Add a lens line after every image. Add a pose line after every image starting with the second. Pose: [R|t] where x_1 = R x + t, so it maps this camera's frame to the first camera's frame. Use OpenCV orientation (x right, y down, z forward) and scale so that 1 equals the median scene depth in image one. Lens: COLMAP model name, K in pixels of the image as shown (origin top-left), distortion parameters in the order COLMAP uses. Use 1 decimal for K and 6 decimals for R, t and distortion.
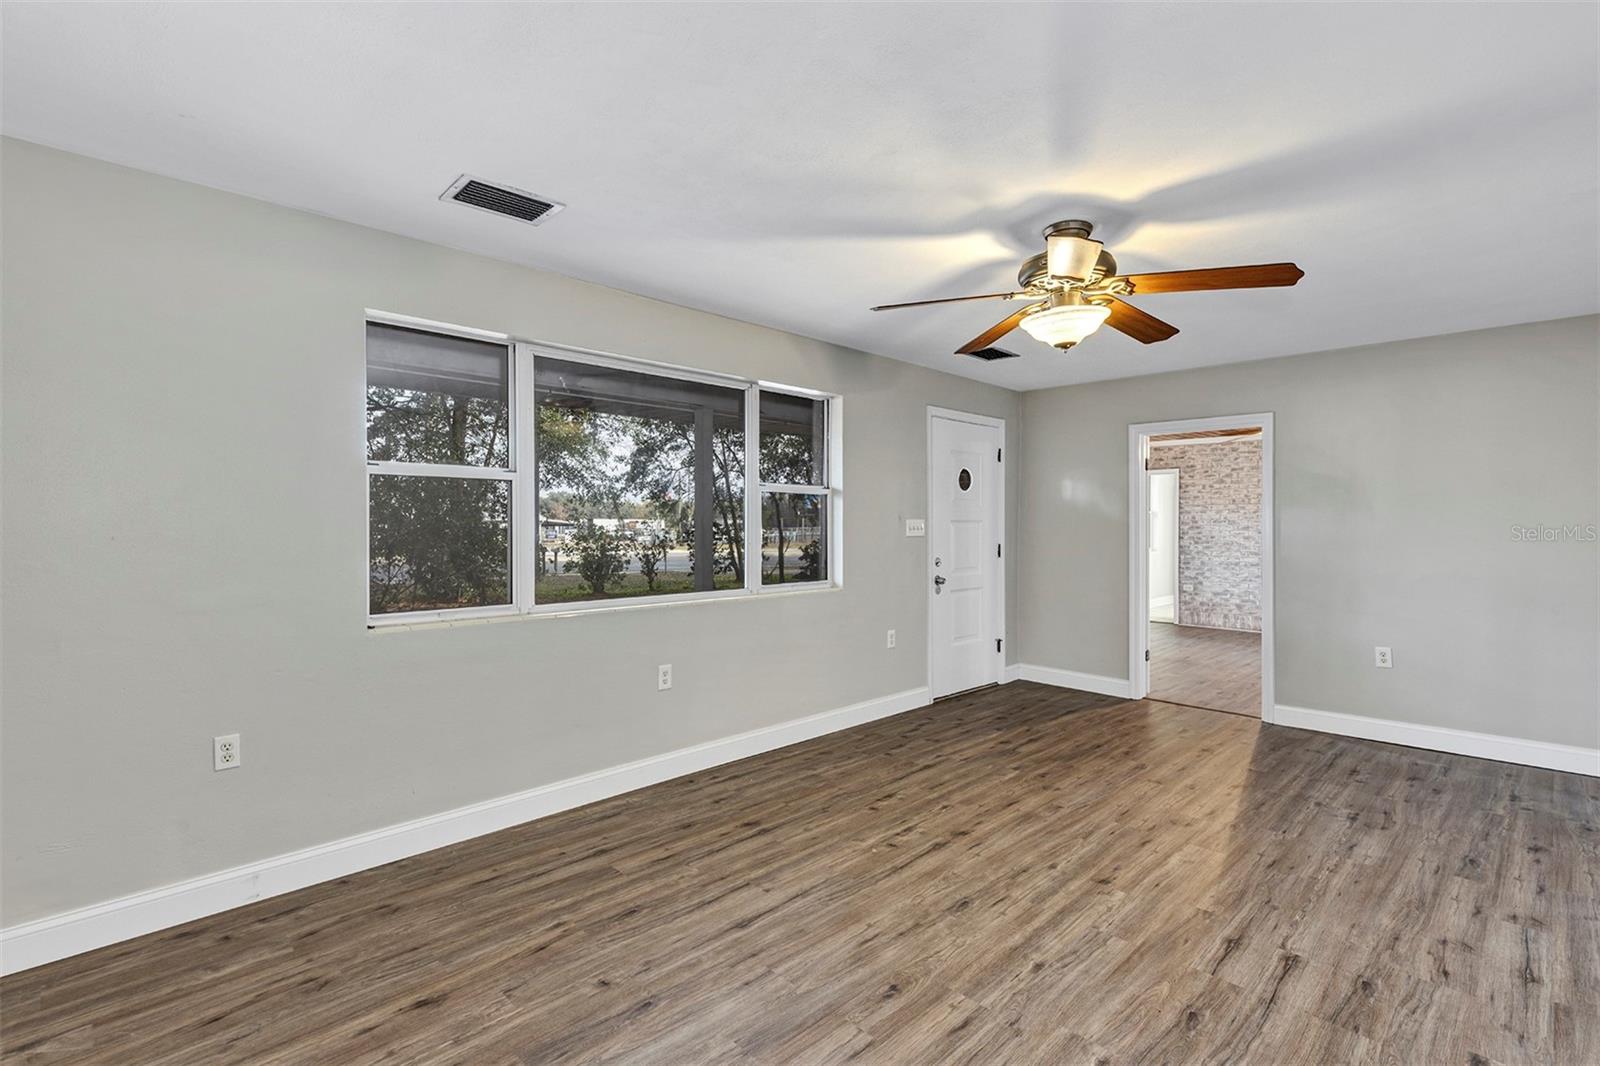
lens RADIAL K [[732.6, 0, 790.6], [0, 732.6, 528.3], [0, 0, 1]] dist [0.006987, 0.000672]
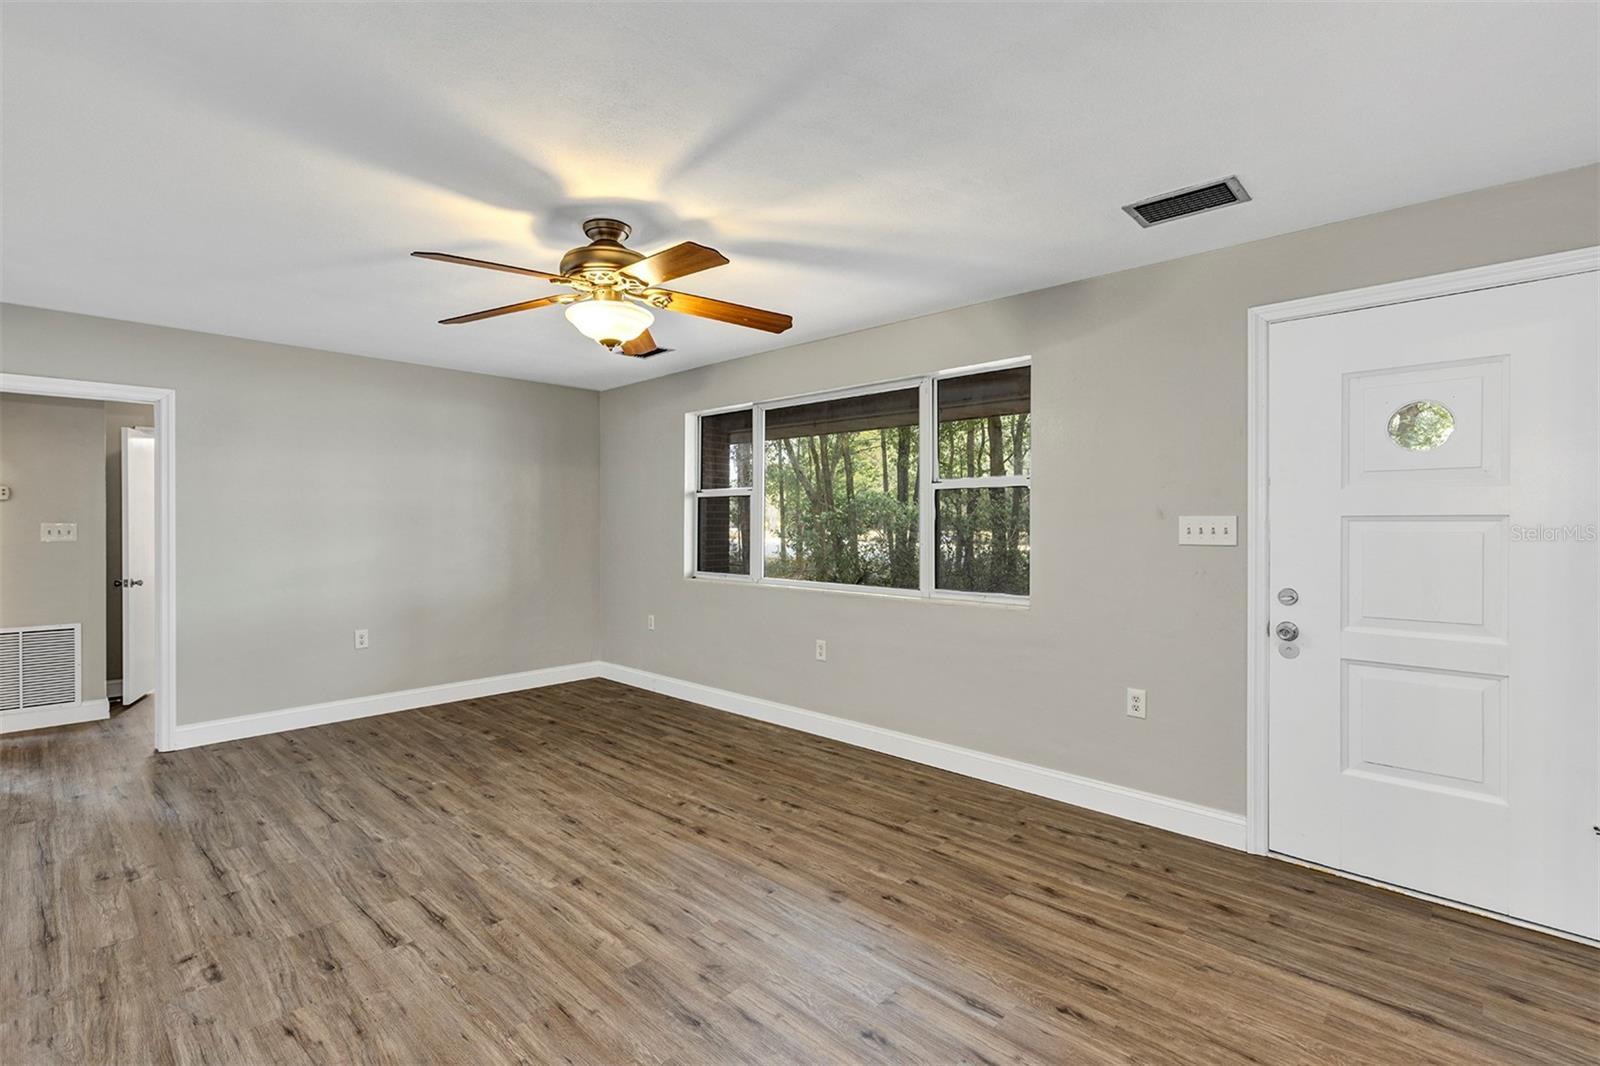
lens RADIAL K [[732.6, 0, 790.2], [0, 732.6, 528.1], [0, 0, 1]] dist [0.006987, 0.000672]
pose [[0.037145, 0.005371, -0.999295, 1.237149], [-0.006999, 0.999962, 0.005114, -0.004608], [0.999285, 0.006804, 0.037181, 1.082132]]
